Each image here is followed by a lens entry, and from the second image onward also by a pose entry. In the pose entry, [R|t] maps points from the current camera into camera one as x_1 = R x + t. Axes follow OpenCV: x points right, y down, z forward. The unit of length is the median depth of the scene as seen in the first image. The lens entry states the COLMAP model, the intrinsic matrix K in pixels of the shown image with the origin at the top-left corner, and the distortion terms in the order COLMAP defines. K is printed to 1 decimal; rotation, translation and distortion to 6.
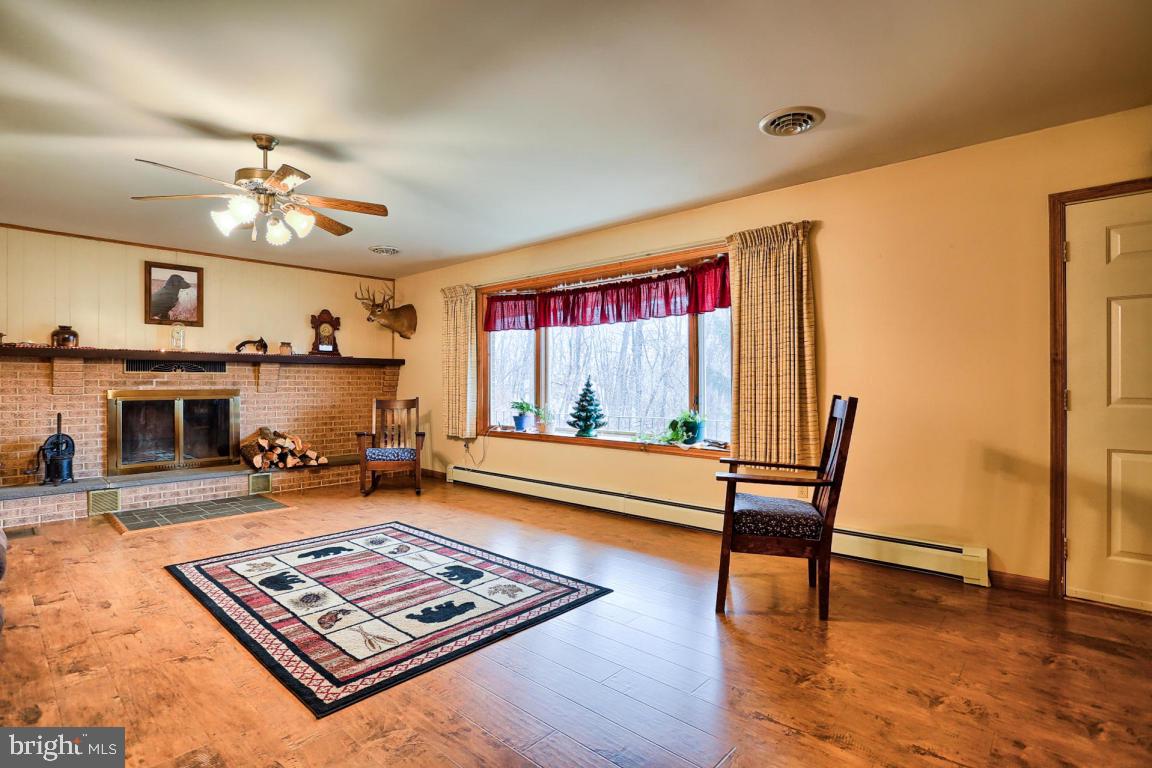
lens RADIAL K [[562.7, 0, 562.9], [0, 562.7, 383.7], [0, 0, 1]] dist [-0.067645, 0.022025]
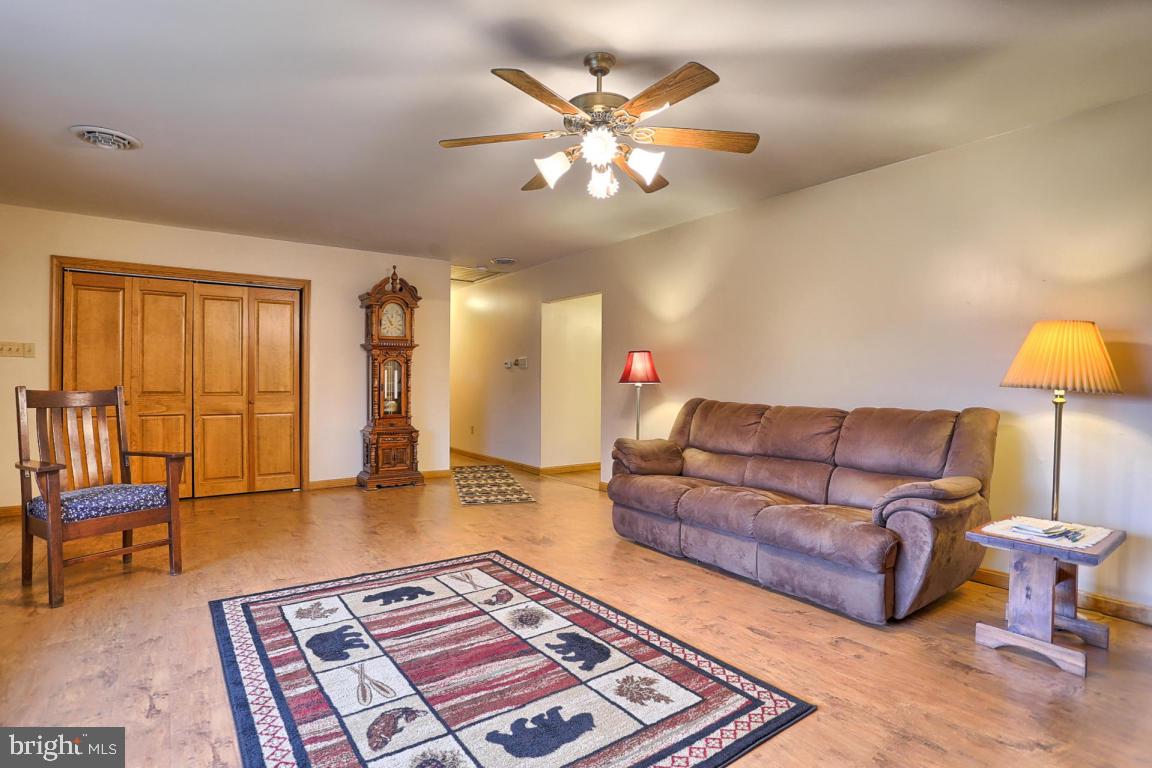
lens RADIAL K [[562.7, 0, 563.4], [0, 562.7, 382.6], [0, 0, 1]] dist [-0.067645, 0.022025]
pose [[-0.980170, -0.006936, 0.198035, -0.674176], [-0.006227, 0.999972, 0.004201, 0.006713], [-0.198058, 0.002885, -0.980186, 1.828100]]
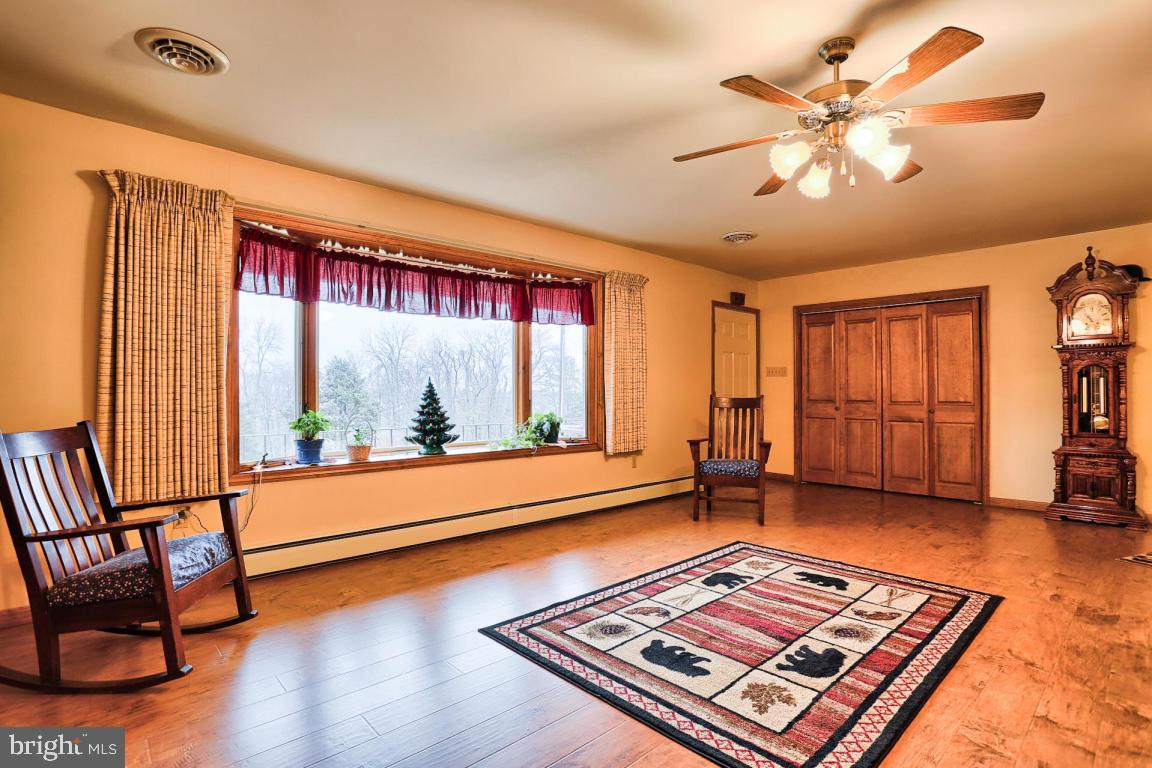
lens RADIAL K [[562.7, 0, 583.3], [0, 562.7, 388.3], [0, 0, 1]] dist [-0.067645, 0.022025]
pose [[0.071172, 0.003652, 0.997457, -1.325499], [0.003793, 0.999985, -0.003932, 0.007487], [-0.997457, 0.004063, 0.071157, 1.326853]]
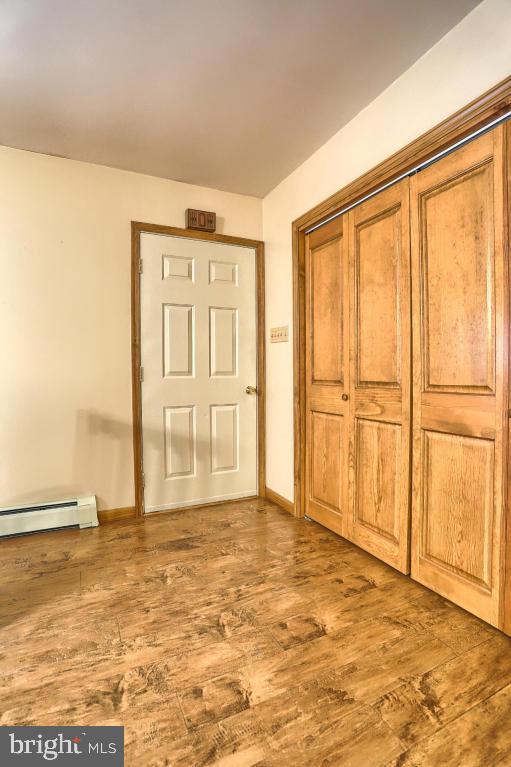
lens RADIAL K [[374.6, 0, 255.7], [0, 374.6, 384.7], [0, 0, 1]] dist [-0.067645, 0.022025]
pose [[0.365520, -0.033360, 0.930205, 0.151112], [0.010677, 0.999442, 0.031647, 0.030273], [-0.930742, -0.001636, 0.365672, 0.369967]]
